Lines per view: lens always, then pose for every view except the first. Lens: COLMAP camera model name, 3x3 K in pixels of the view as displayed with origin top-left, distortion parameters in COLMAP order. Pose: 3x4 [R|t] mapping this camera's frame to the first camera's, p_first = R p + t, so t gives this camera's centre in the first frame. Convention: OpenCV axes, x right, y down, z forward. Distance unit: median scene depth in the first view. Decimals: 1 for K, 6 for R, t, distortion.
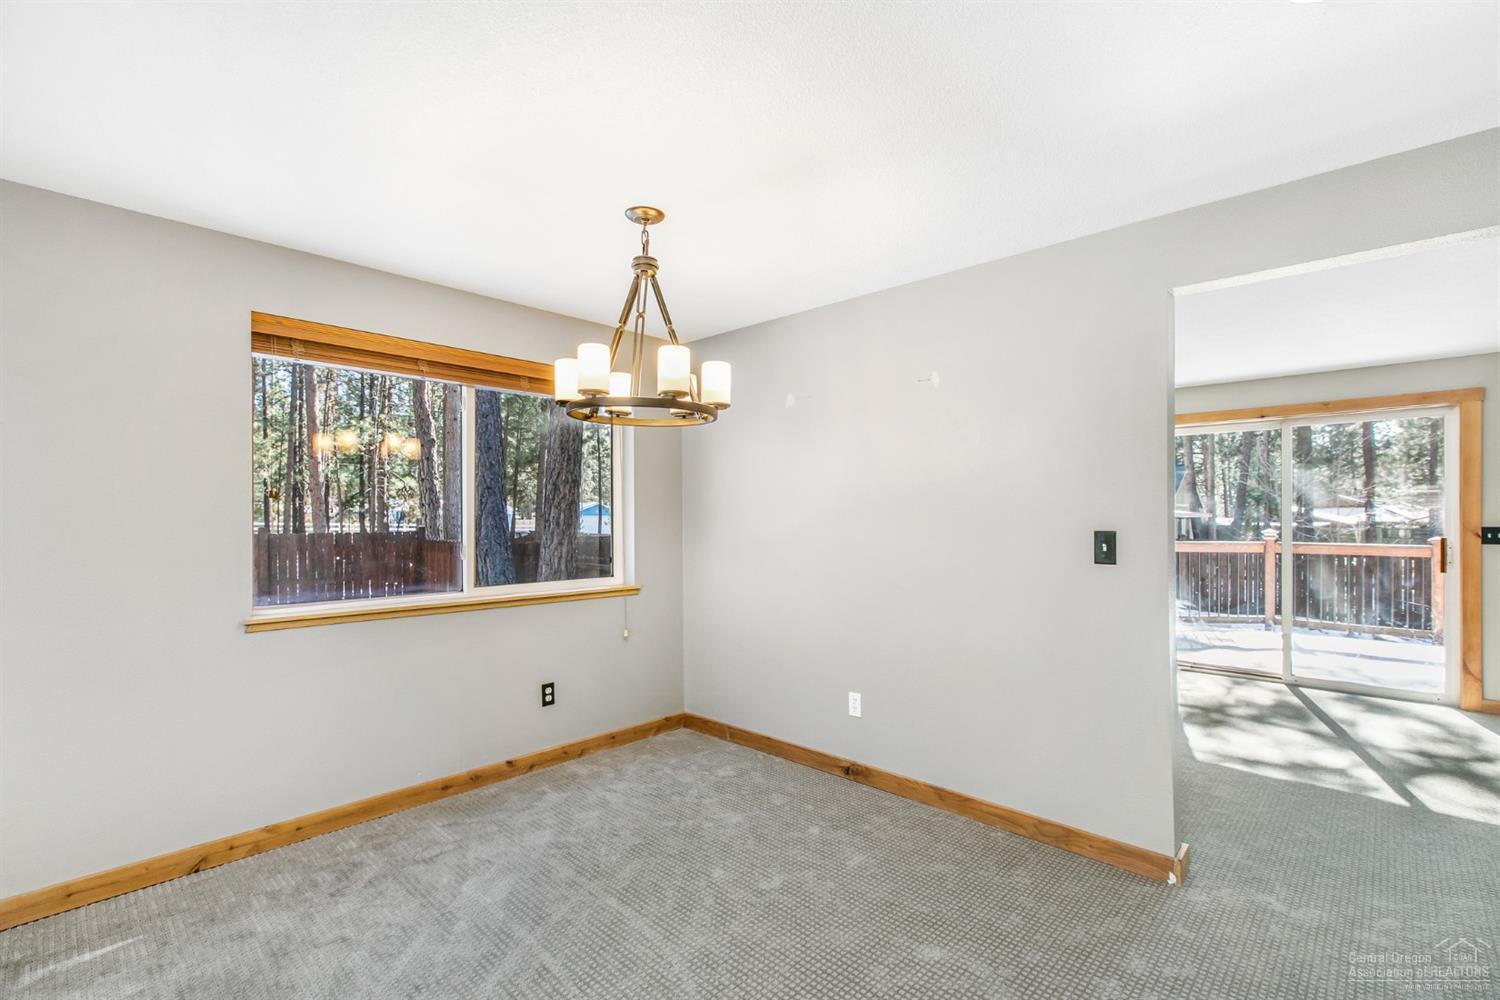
lens RADIAL K [[690.0, 0, 750.8], [0, 690.0, 520.3], [0, 0, 1]] dist [0.000397, -0.000601]
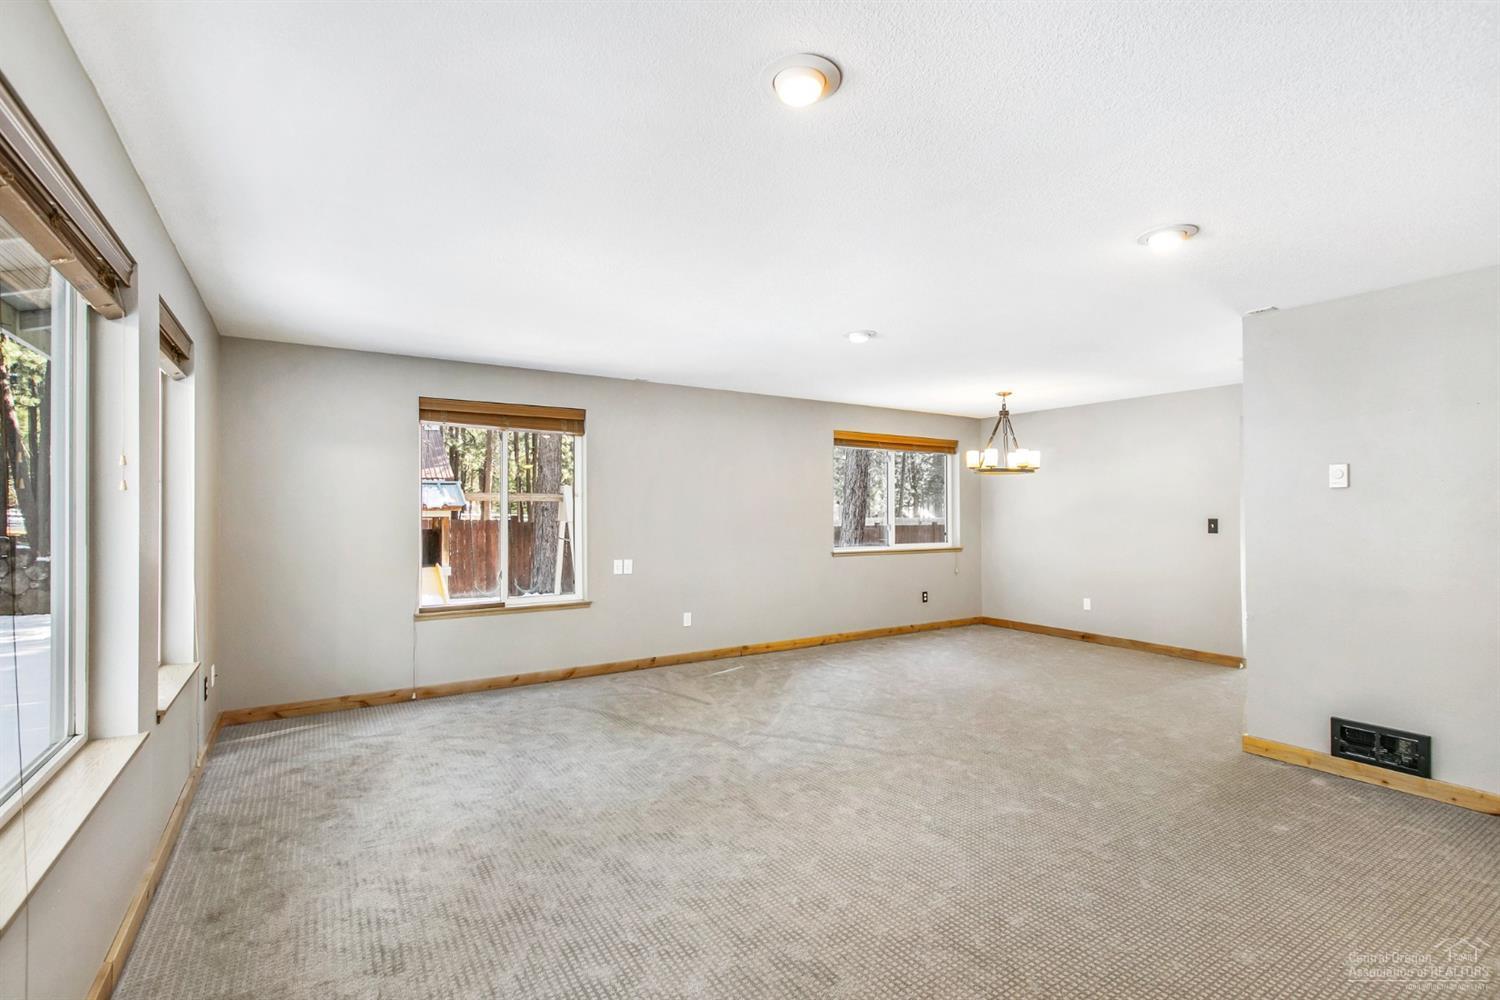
lens RADIAL K [[690.0, 0, 752.7], [0, 690.0, 500.4], [0, 0, 1]] dist [0.000397, -0.000601]
pose [[0.971921, -0.000066, -0.235309, -0.286264], [-0.004352, 0.999824, -0.018255, 0.002247], [0.235269, 0.018766, 0.971749, -1.058120]]
